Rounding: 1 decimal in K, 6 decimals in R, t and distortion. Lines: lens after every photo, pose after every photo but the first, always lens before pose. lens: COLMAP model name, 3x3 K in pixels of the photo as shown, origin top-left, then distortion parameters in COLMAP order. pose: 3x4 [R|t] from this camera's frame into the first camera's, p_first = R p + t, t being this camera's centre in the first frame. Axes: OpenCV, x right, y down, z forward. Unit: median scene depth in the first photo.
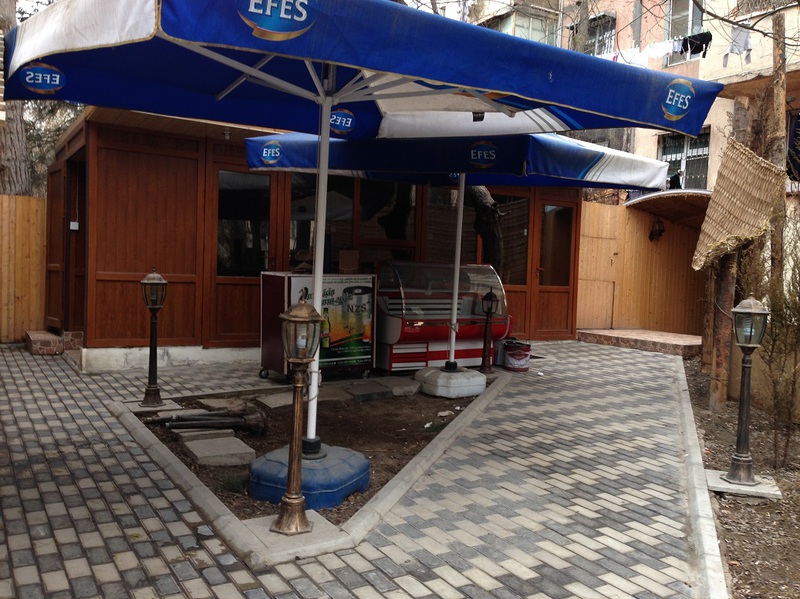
lens RADIAL K [[733.4, 0, 400.0], [0, 733.4, 299.5], [0, 0, 1]] dist [0.145557, -0.246870]
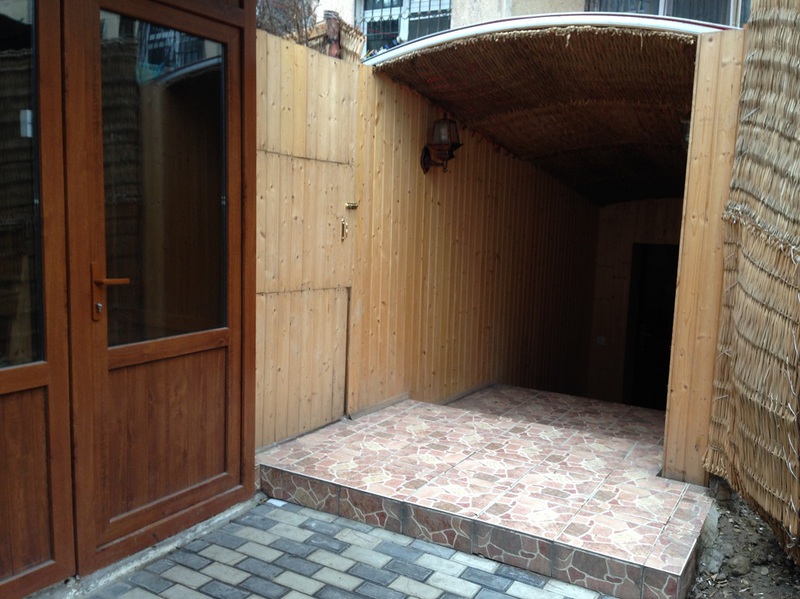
lens RADIAL K [[733.4, 0, 400.0], [0, 733.4, 299.5], [0, 0, 1]] dist [0.145557, -0.246870]
pose [[0.885034, -0.063125, 0.461226, 0.149457], [0.013469, 0.993821, 0.110173, -0.056758], [-0.465331, -0.091295, 0.880416, 0.685021]]
